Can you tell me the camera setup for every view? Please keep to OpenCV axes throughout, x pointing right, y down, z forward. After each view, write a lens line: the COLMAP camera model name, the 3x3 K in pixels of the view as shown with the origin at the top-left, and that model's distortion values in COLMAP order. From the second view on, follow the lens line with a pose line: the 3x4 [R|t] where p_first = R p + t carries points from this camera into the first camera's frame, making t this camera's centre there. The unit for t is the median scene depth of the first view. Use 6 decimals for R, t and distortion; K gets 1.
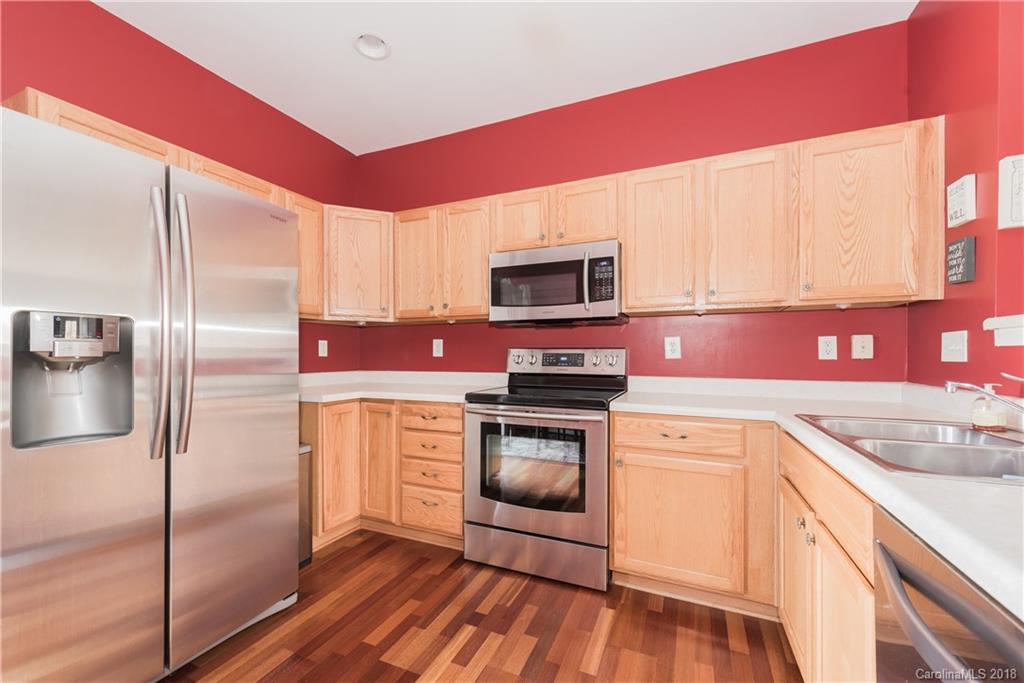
lens RADIAL K [[404.2, 0, 505.0], [0, 404.2, 350.1], [0, 0, 1]] dist [0.010151, -0.001876]
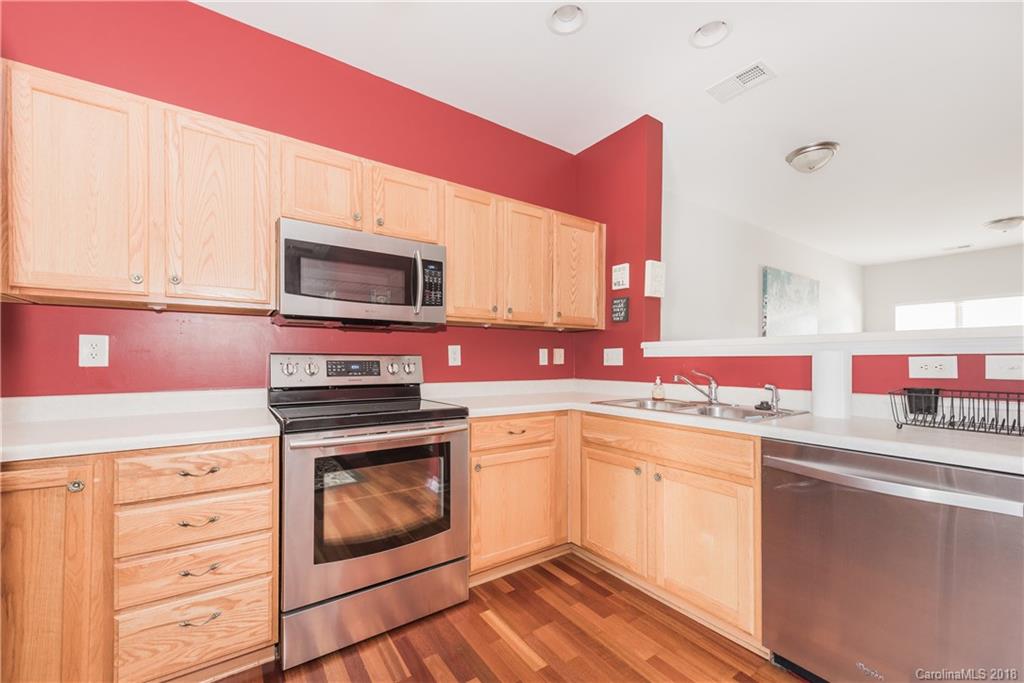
lens RADIAL K [[404.2, 0, 502.6], [0, 404.2, 358.6], [0, 0, 1]] dist [0.010151, -0.001876]
pose [[0.533519, 0.004581, 0.845775, -0.483441], [-0.007651, 0.999971, -0.000589, 0.002405], [-0.845753, -0.006157, 0.533539, 0.349902]]
